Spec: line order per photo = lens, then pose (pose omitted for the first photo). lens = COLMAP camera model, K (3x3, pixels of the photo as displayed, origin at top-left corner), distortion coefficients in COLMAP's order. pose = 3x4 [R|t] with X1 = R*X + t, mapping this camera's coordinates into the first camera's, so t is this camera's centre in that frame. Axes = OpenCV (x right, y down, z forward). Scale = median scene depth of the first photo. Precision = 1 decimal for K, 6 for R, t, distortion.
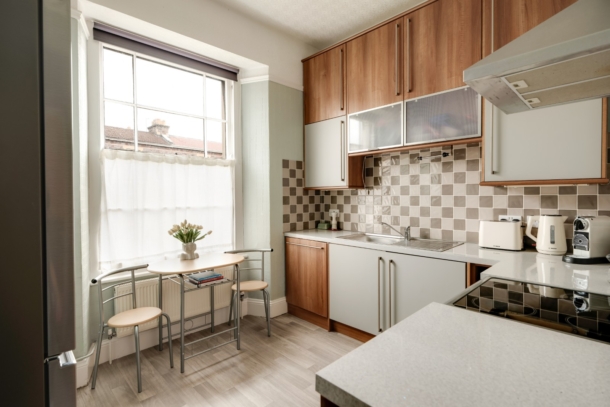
lens RADIAL K [[306.0, 0, 304.8], [0, 306.0, 202.5], [0, 0, 1]] dist [0.002781, -0.001189]
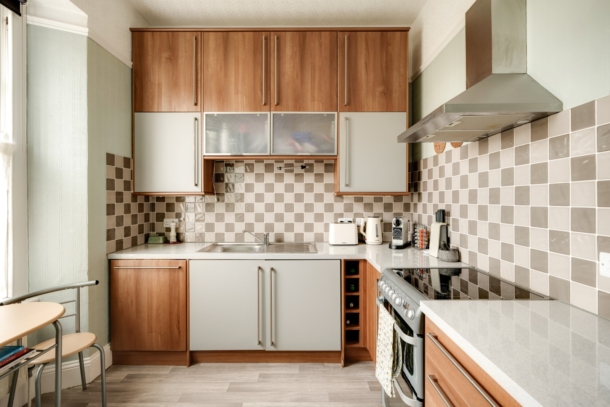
lens RADIAL K [[276.2, 0, 305.4], [0, 276.2, 200.4], [0, 0, 1]] dist [-0.004711, 0.000651]
pose [[0.695478, 0.002945, 0.718541, -0.237205], [0.013377, 0.999765, -0.017045, -0.012564], [-0.718423, 0.021467, 0.695276, 0.240174]]
